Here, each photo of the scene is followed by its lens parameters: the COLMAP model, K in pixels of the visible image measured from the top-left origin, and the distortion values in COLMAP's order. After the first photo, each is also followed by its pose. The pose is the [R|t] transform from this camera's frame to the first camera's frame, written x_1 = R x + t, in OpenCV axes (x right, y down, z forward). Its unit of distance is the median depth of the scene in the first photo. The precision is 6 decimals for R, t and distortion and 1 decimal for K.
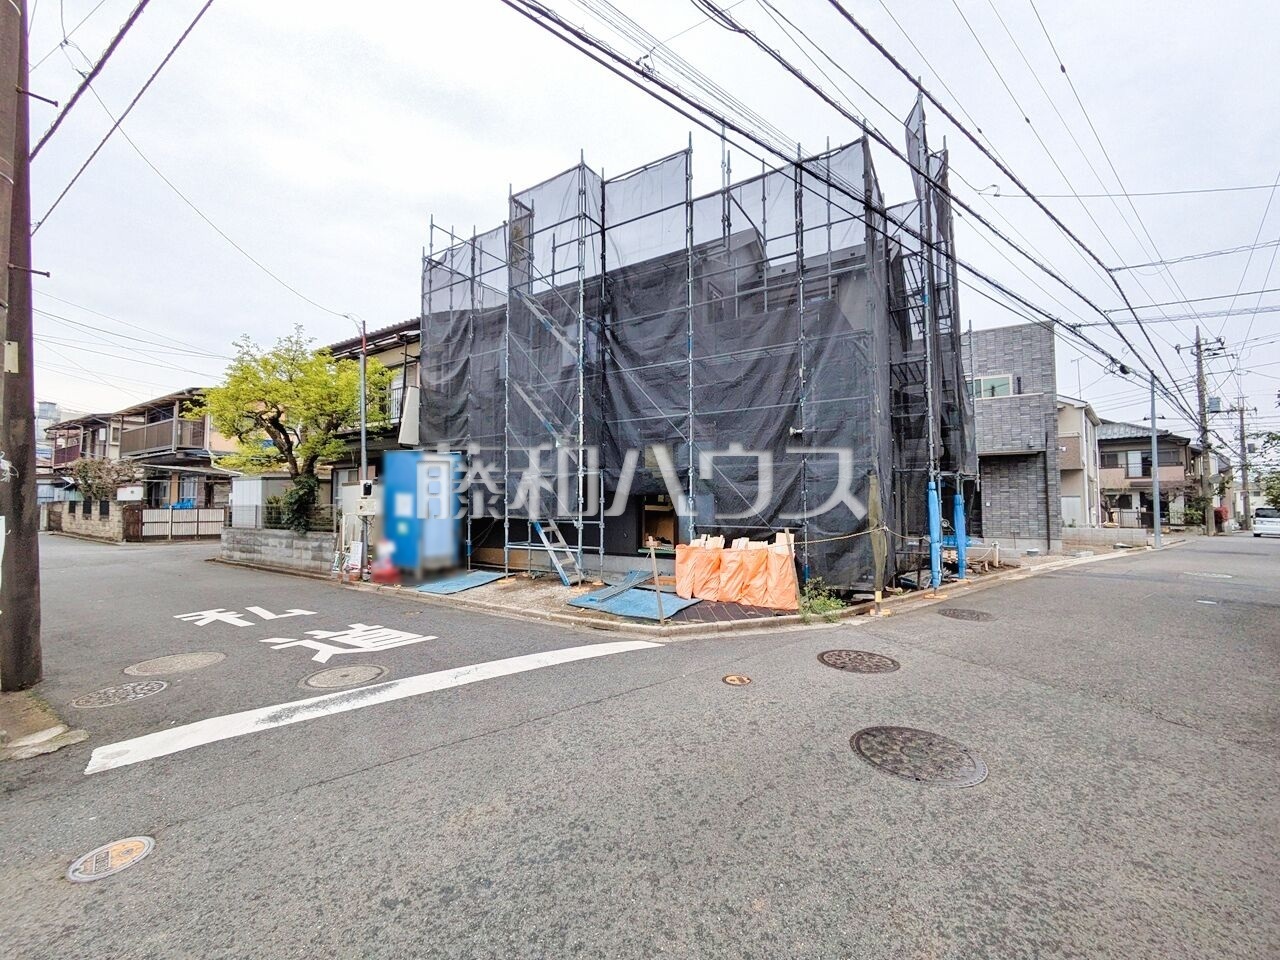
lens RADIAL K [[506.6, 0, 642.4], [0, 506.6, 478.4], [0, 0, 1]] dist [0.000319, 0.000747]
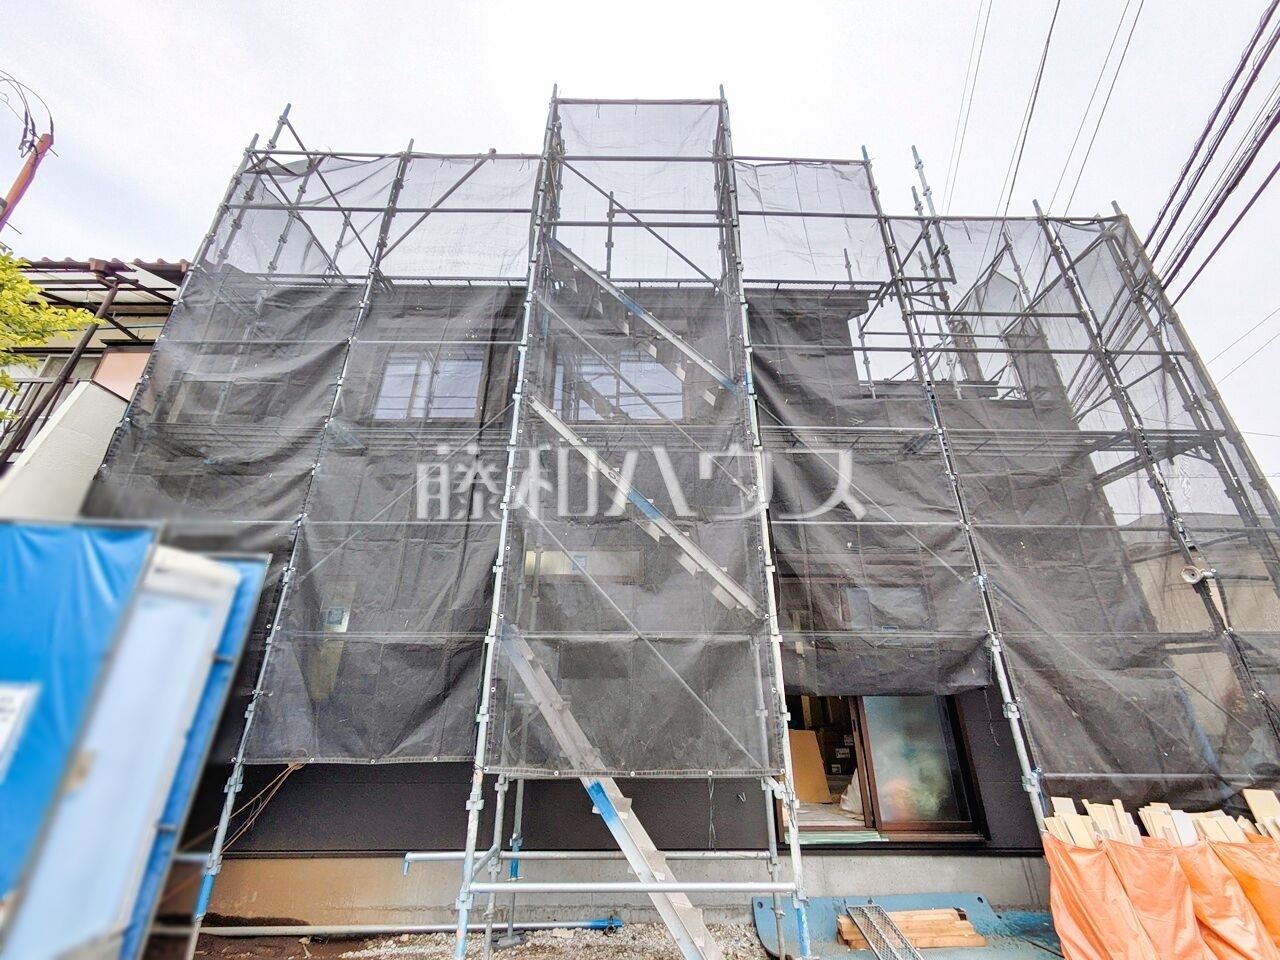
lens RADIAL K [[515.2, 0, 640.0], [0, 515.2, 477.2], [0, 0, 1]] dist [0.001164, 0.000219]
pose [[0.839266, 0.219384, 0.497496, -0.373596], [-0.027711, 0.931055, -0.363826, 0.021670], [-0.543014, 0.291561, 0.787482, 0.637733]]
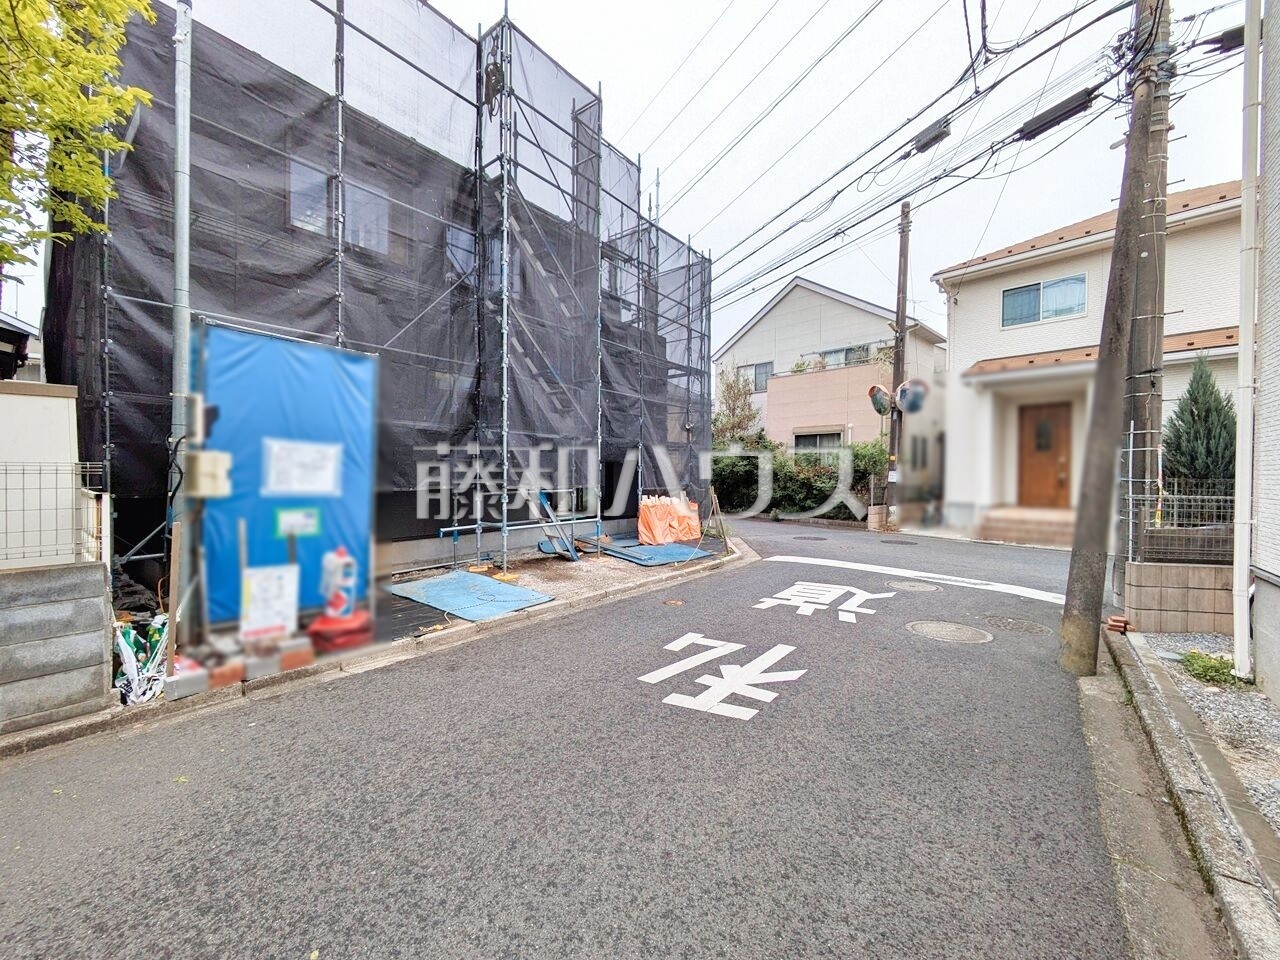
lens RADIAL K [[506.9, 0, 643.9], [0, 506.9, 479.9], [0, 0, 1]] dist [-0.000182, 0.000773]
pose [[0.103820, -0.007605, 0.994567, -0.933794], [-0.048810, 0.998727, 0.012732, 0.046277], [-0.993398, -0.049867, 0.103317, 0.721930]]
